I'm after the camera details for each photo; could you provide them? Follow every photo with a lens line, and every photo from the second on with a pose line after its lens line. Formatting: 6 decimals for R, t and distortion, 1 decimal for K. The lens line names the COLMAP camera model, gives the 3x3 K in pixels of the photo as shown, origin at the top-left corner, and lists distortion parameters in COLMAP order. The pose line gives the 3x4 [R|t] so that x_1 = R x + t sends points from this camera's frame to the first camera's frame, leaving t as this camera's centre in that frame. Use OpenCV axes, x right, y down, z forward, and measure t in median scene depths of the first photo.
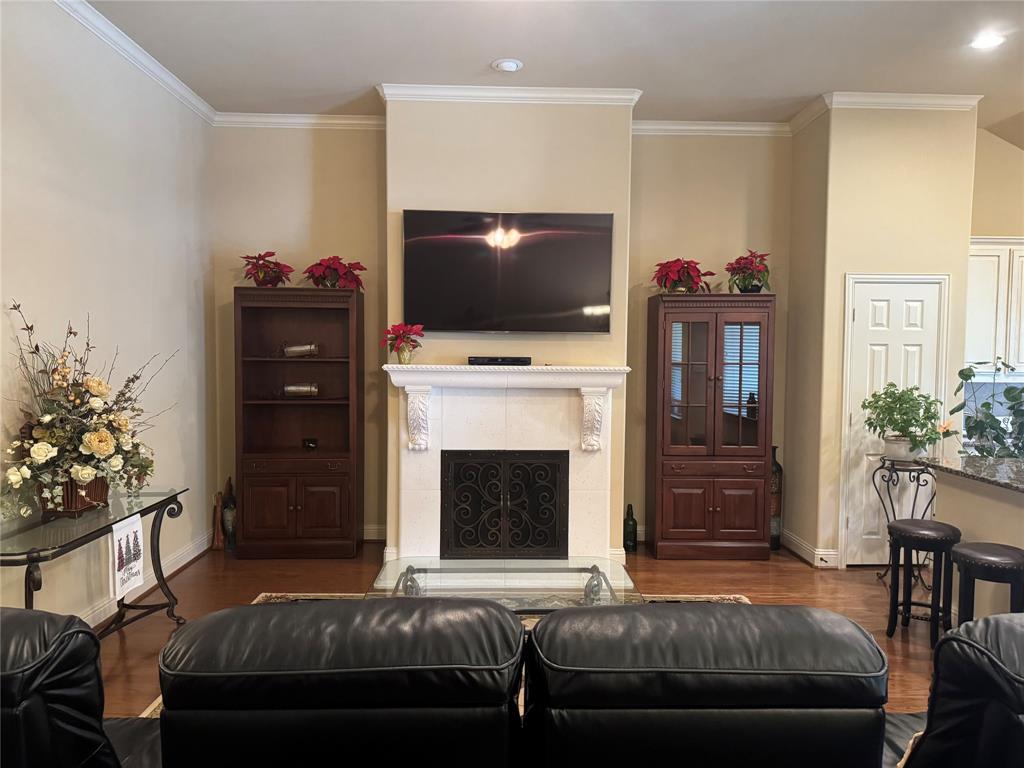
lens RADIAL K [[719.9, 0, 510.8], [0, 719.9, 387.9], [0, 0, 1]] dist [0.053622, -0.067281]
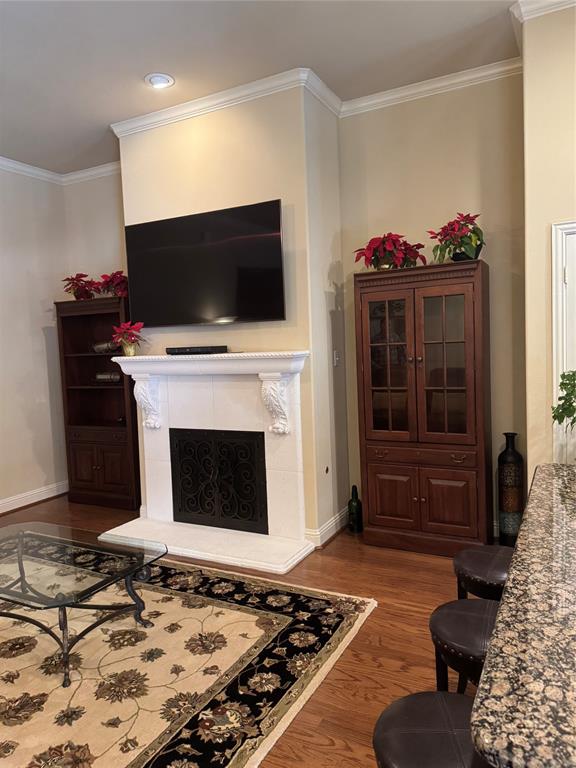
lens RADIAL K [[540.0, 0, 288.0], [0, 540.0, 384.0], [0, 0, 1]] dist [0.053622, -0.067281]
pose [[0.873401, -0.008326, -0.486930, 0.498372], [0.024023, 0.999373, 0.026002, -0.003634], [0.486408, -0.034407, 0.873054, 0.325797]]
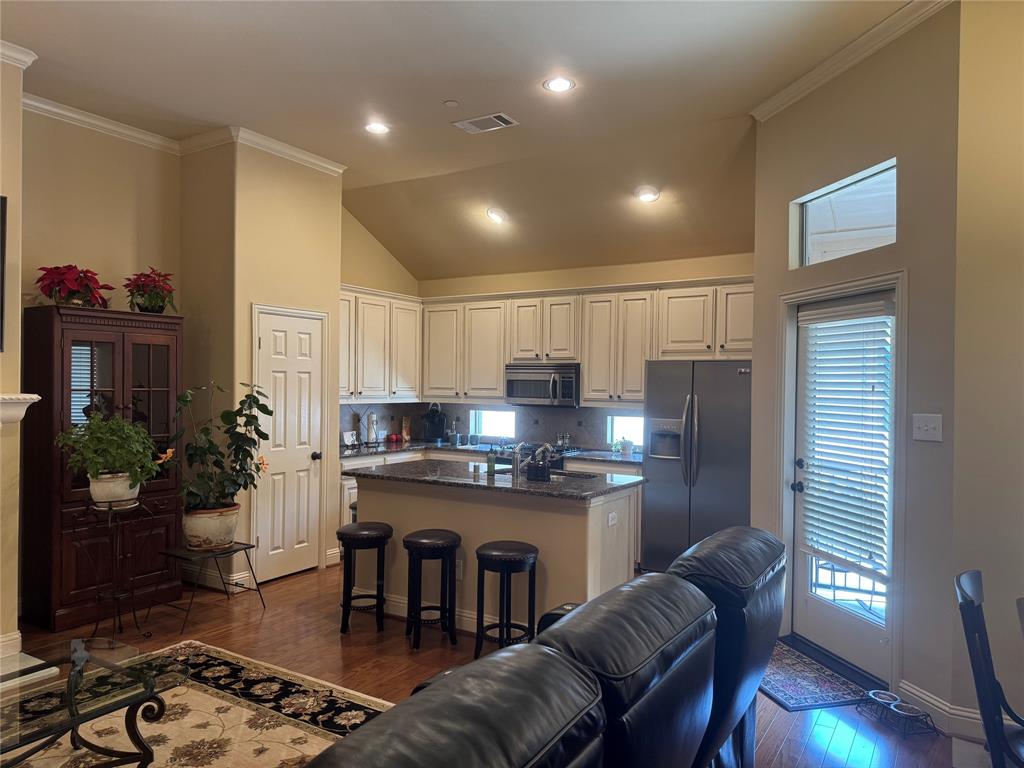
lens RADIAL K [[719.9, 0, 510.8], [0, 719.9, 387.9], [0, 0, 1]] dist [0.053622, -0.067281]
pose [[0.542174, -0.003211, 0.840260, -0.213548], [0.033790, 0.999267, -0.017984, -0.004155], [-0.839587, 0.038143, 0.541885, 0.127117]]
